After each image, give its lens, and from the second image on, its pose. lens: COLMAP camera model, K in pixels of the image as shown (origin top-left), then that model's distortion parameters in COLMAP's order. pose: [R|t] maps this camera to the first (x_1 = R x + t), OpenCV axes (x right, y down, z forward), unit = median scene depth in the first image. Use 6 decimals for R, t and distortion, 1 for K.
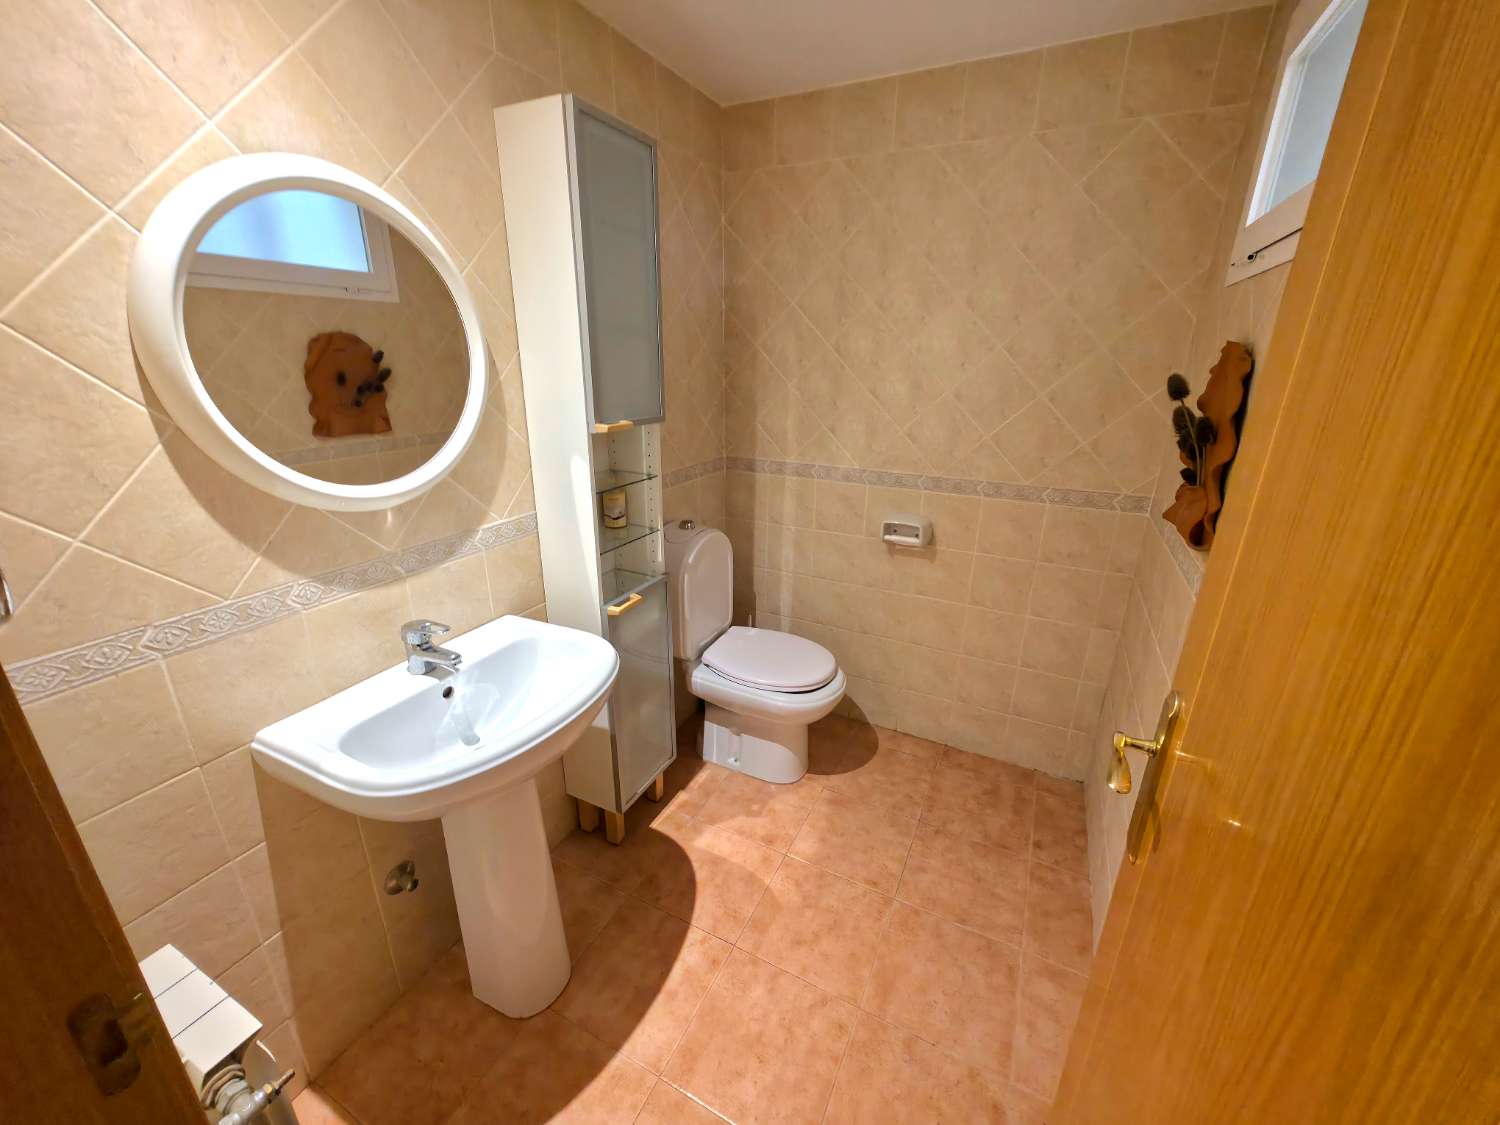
lens RADIAL K [[597.1, 0, 750.0], [0, 597.1, 562.5], [0, 0, 1]] dist [0.000217, -0.000009]
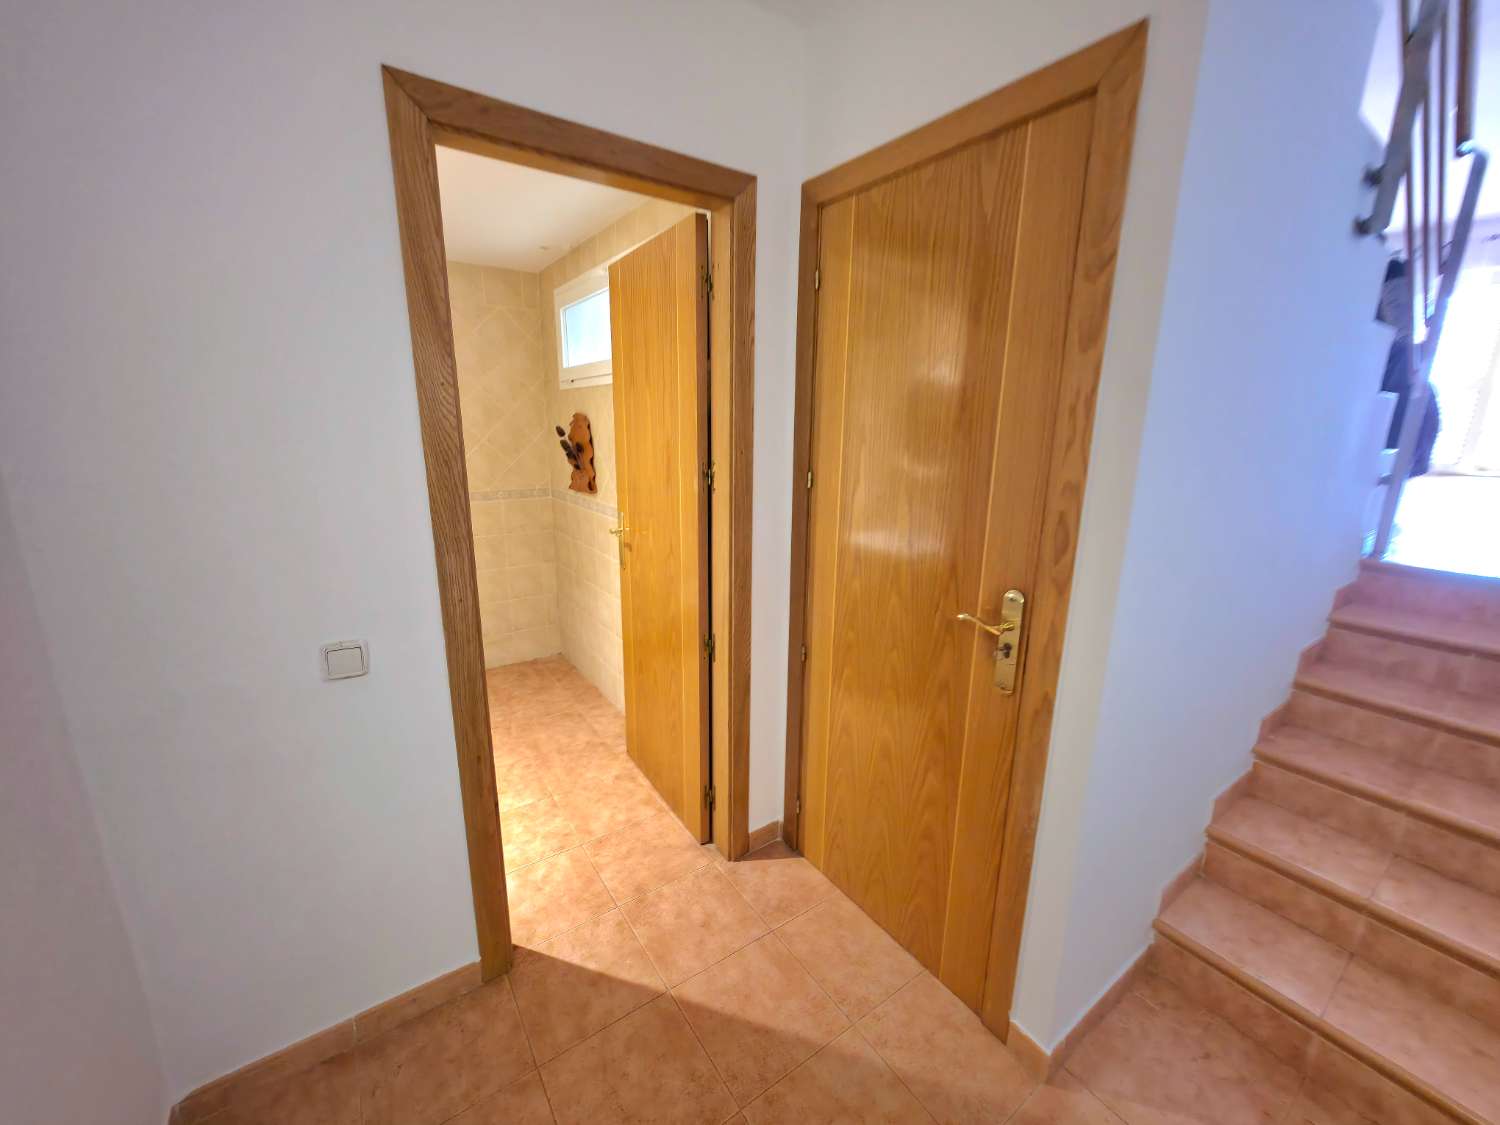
lens RADIAL K [[587.8, 0, 748.8], [0, 587.8, 555.3], [0, 0, 1]] dist [0.003124, 0.000110]
pose [[0.482940, -0.205672, 0.851157, -0.810802], [0.289908, 0.954761, 0.066215, 0.190460], [-0.826270, 0.214779, 0.520719, -0.582445]]
